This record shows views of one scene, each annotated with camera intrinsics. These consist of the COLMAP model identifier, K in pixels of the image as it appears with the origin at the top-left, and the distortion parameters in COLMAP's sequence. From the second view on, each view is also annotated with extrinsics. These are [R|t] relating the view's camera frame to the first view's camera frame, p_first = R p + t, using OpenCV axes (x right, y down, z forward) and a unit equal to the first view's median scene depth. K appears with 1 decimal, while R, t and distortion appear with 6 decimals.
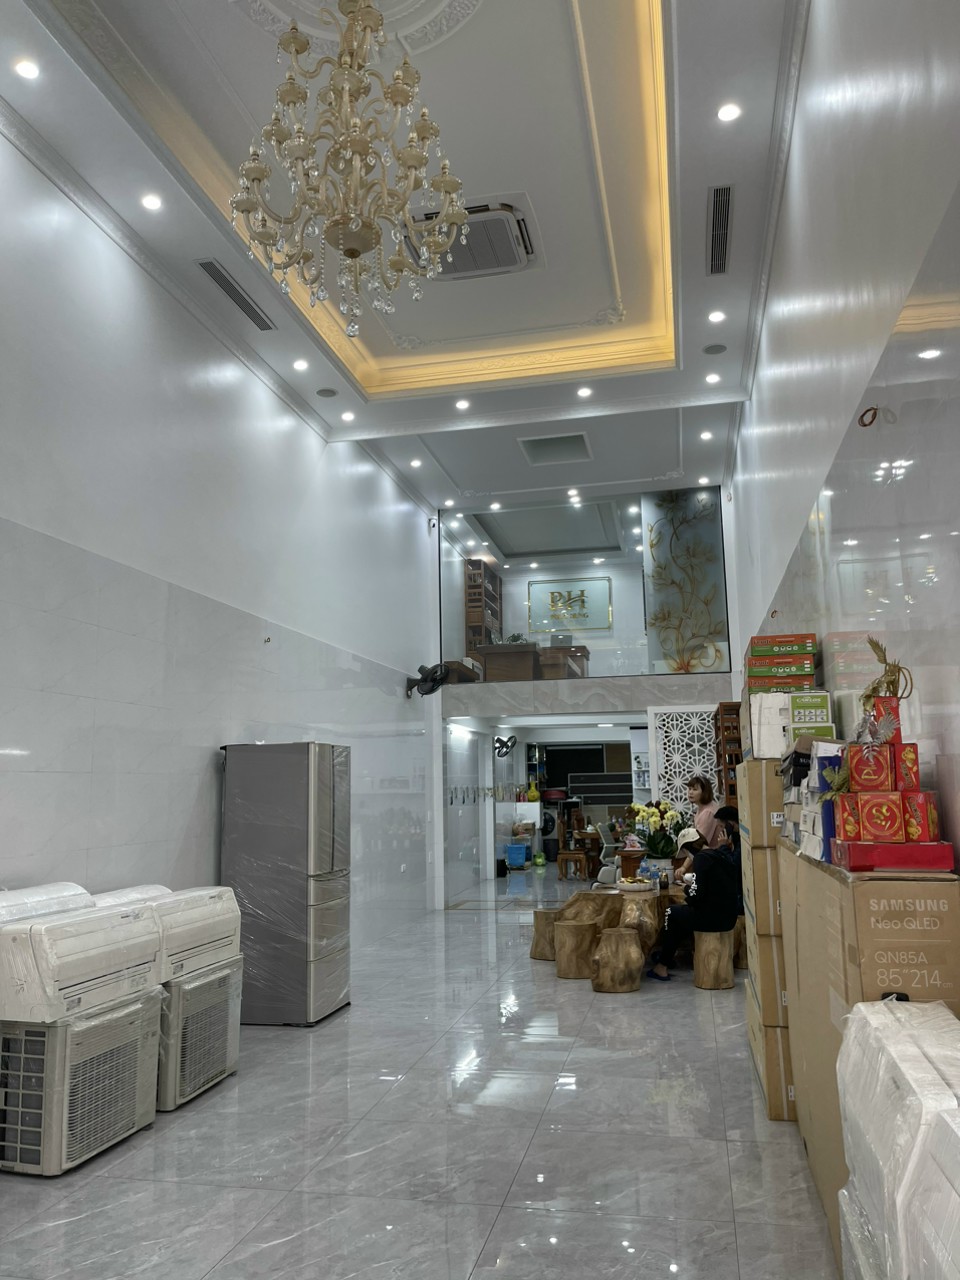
lens RADIAL K [[964.3, 0, 471.0], [0, 964.3, 645.3], [0, 0, 1]] dist [0.031977, -0.001561]
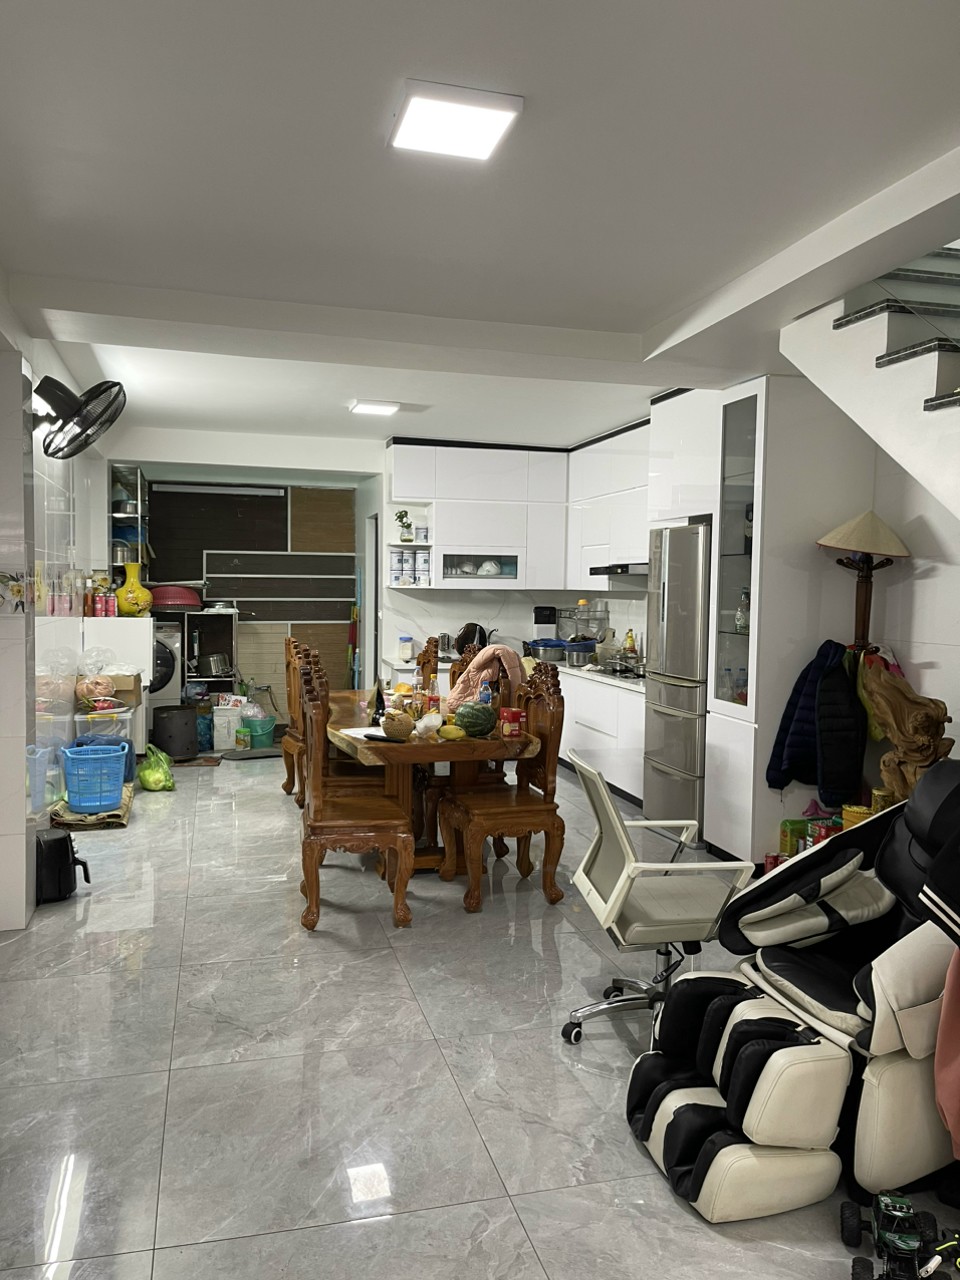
lens RADIAL K [[964.3, 0, 471.0], [0, 964.3, 645.3], [0, 0, 1]] dist [0.031977, -0.001561]
pose [[0.888086, 0.001297, 0.459676, 0.010305], [-0.095951, 0.978492, 0.182613, 0.113038], [-0.449552, -0.206282, 0.869109, 0.752526]]
